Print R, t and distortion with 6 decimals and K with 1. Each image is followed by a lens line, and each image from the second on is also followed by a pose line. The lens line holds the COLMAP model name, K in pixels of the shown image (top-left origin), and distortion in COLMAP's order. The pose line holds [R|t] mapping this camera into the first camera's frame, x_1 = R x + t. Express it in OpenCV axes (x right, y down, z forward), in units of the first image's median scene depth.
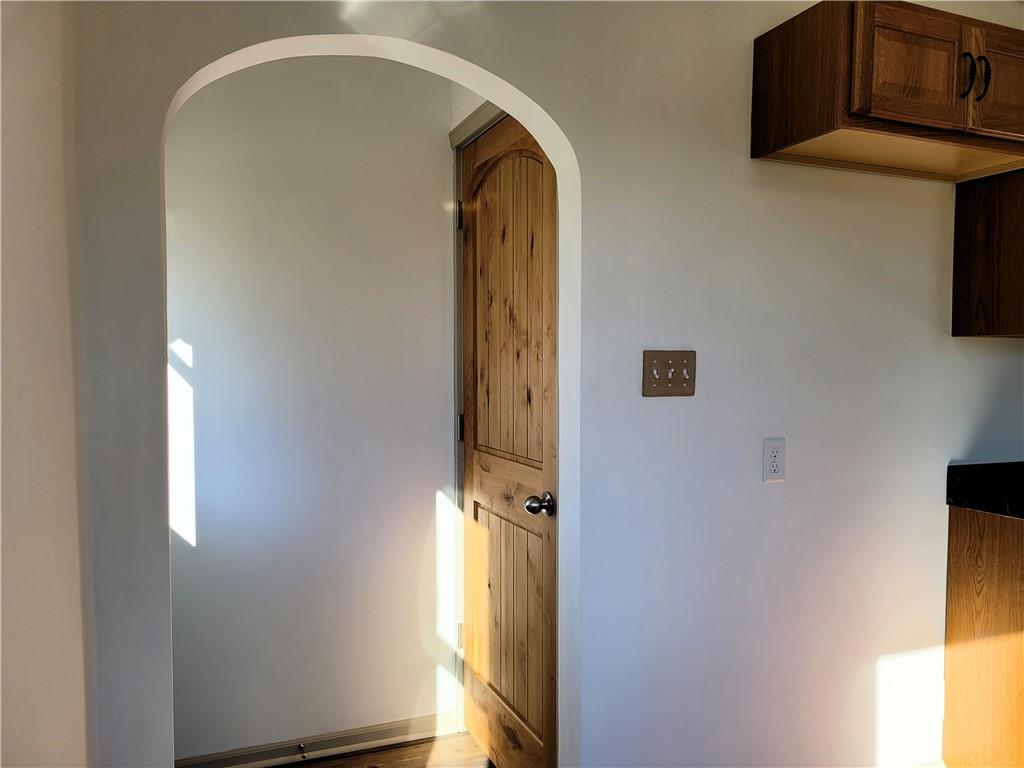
lens RADIAL K [[773.9, 0, 509.6], [0, 773.9, 390.8], [0, 0, 1]] dist [0.053289, -0.007153]
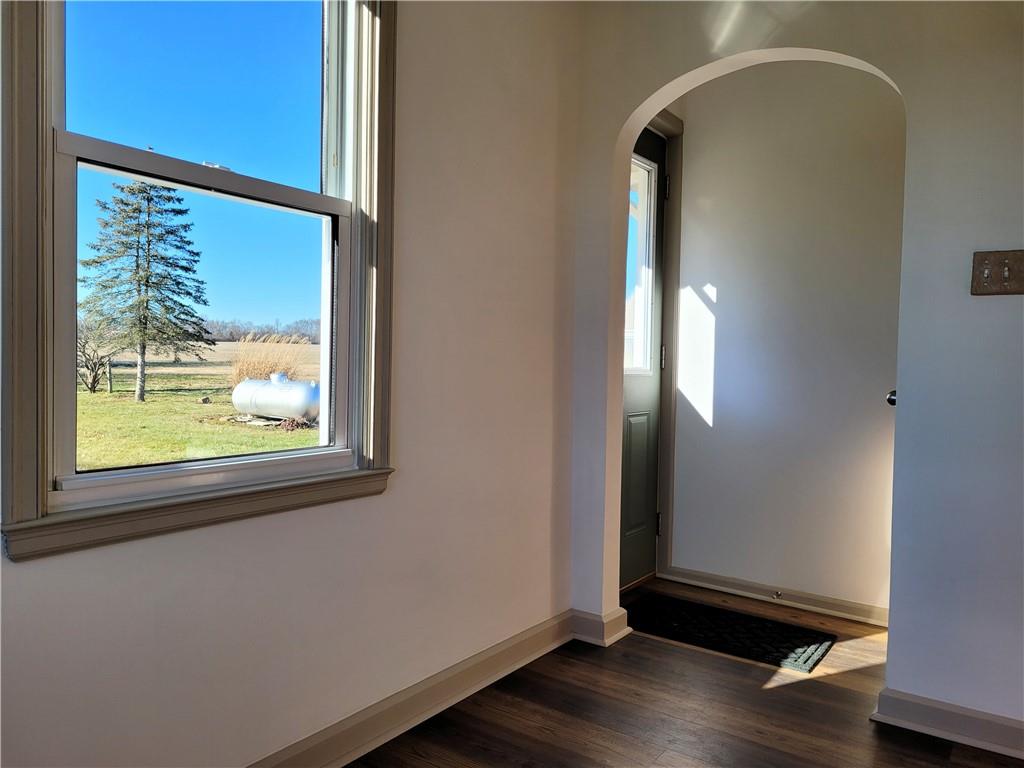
lens RADIAL K [[773.9, 0, 510.3], [0, 773.9, 381.6], [0, 0, 1]] dist [0.053289, -0.007153]
pose [[0.536897, 0.041152, -0.842644, 0.747576], [-0.065381, 0.997835, 0.007073, 0.159810], [0.841111, 0.051295, 0.538425, -0.119832]]
